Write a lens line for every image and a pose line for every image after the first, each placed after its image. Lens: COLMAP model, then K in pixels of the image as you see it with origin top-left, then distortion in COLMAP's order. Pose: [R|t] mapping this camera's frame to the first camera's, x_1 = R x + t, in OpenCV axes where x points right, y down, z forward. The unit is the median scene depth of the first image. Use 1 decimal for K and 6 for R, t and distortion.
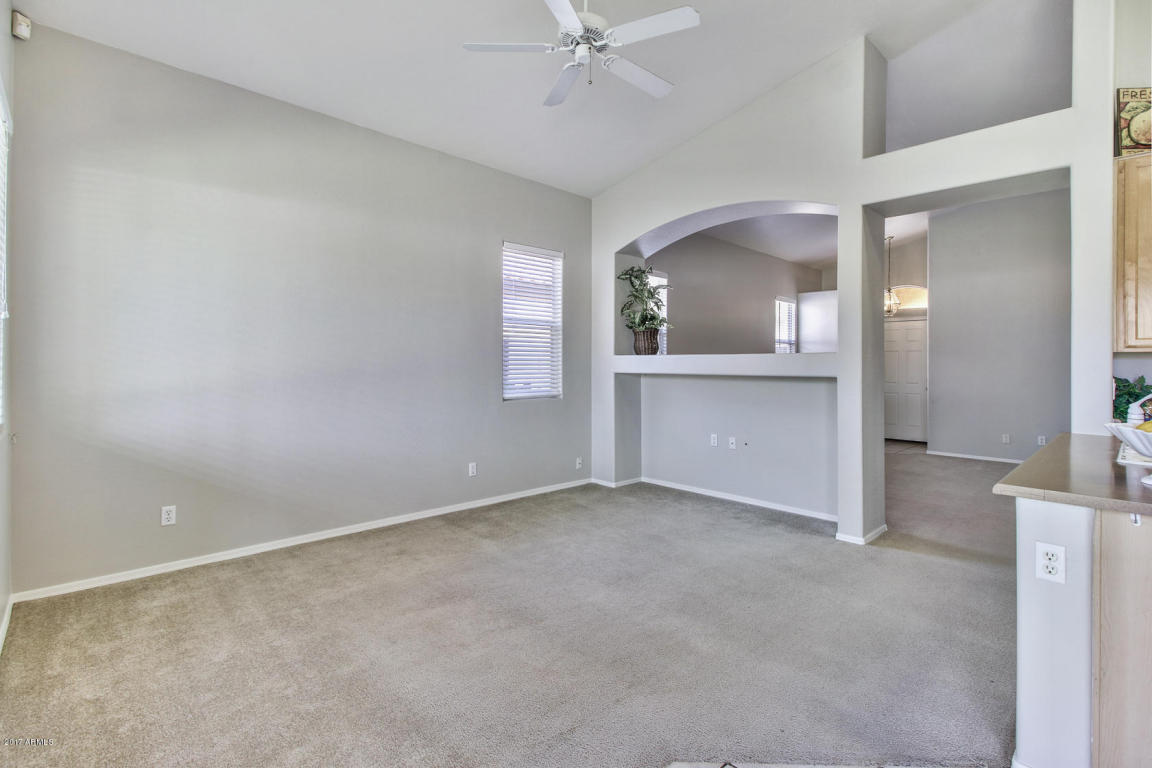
lens RADIAL K [[540.1, 0, 575.5], [0, 540.1, 372.1], [0, 0, 1]] dist [0.013758, -0.011869]
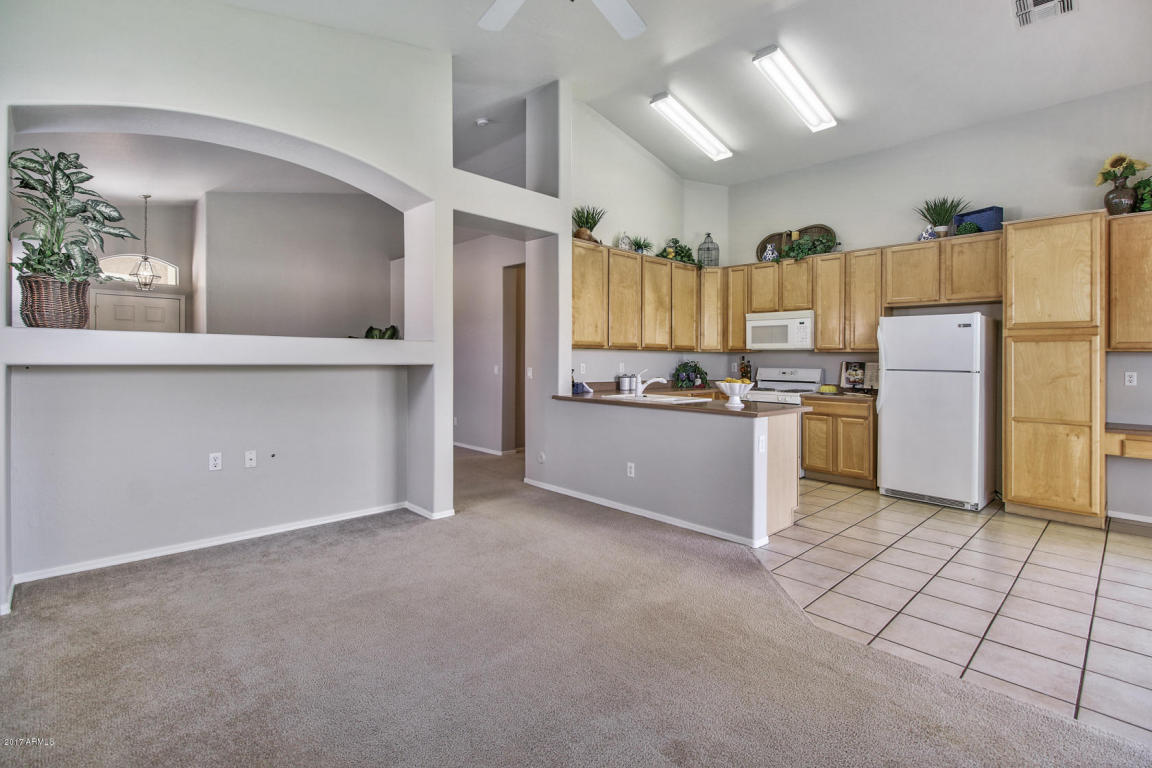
lens RADIAL K [[540.1, 0, 588.5], [0, 540.1, 355.6], [0, 0, 1]] dist [0.013758, -0.011869]
pose [[-0.025421, -0.005064, 0.999664, -0.731480], [-0.004130, 0.999979, 0.004961, -0.019140], [-0.999668, -0.004002, -0.025441, 0.941354]]
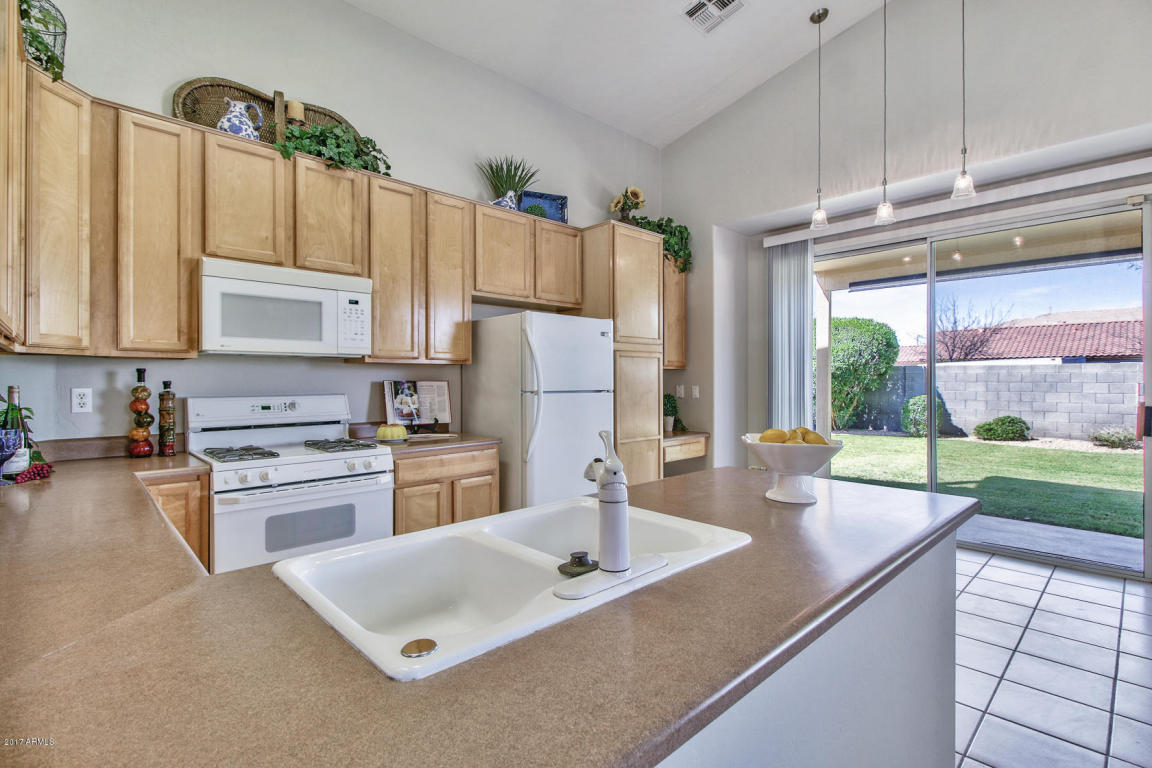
lens RADIAL K [[540.1, 0, 560.6], [0, 540.1, 378.2], [0, 0, 1]] dist [0.013758, -0.011869]
pose [[-0.999929, -0.009855, -0.006712, 0.830613], [-0.009880, 0.999944, 0.003769, -0.004143], [0.006674, 0.003835, -0.999970, 1.067560]]
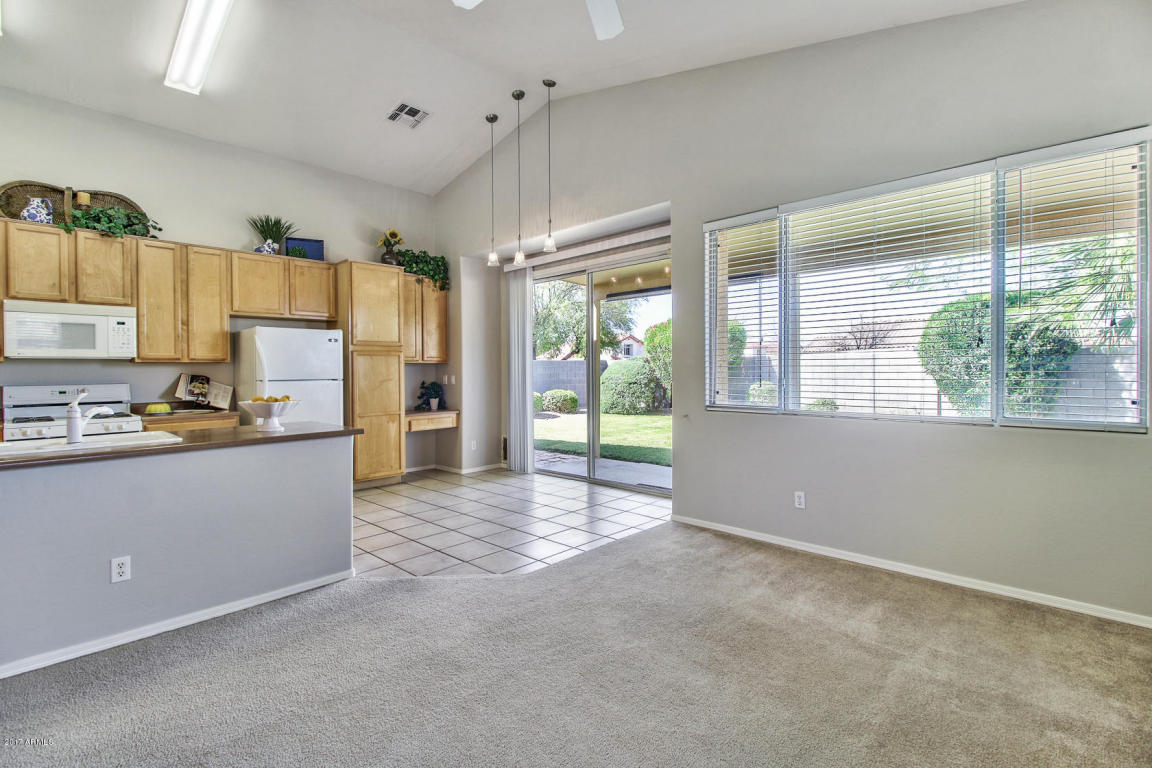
lens RADIAL K [[540.1, 0, 569.3], [0, 540.1, 373.8], [0, 0, 1]] dist [0.013758, -0.011869]
pose [[-0.997608, -0.000055, -0.069118, 0.093811], [-0.000958, 0.999914, 0.013042, -0.014253], [0.069111, 0.013077, -0.997523, 1.653700]]
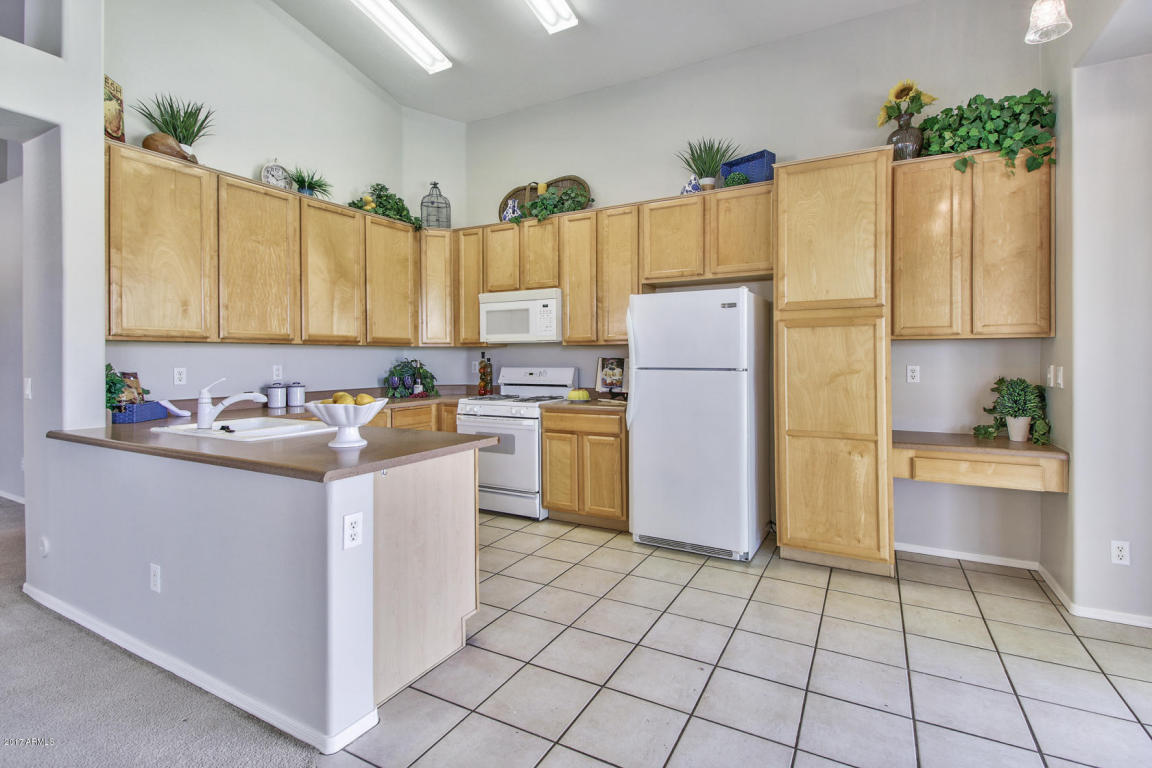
lens RADIAL K [[540.1, 0, 590.0], [0, 540.1, 358.4], [0, 0, 1]] dist [0.013758, -0.011869]
pose [[-0.327200, -0.011810, 0.944881, -0.190324], [0.007307, 0.999860, 0.015028, -0.011770], [-0.944927, 0.011821, -0.327068, 0.484216]]
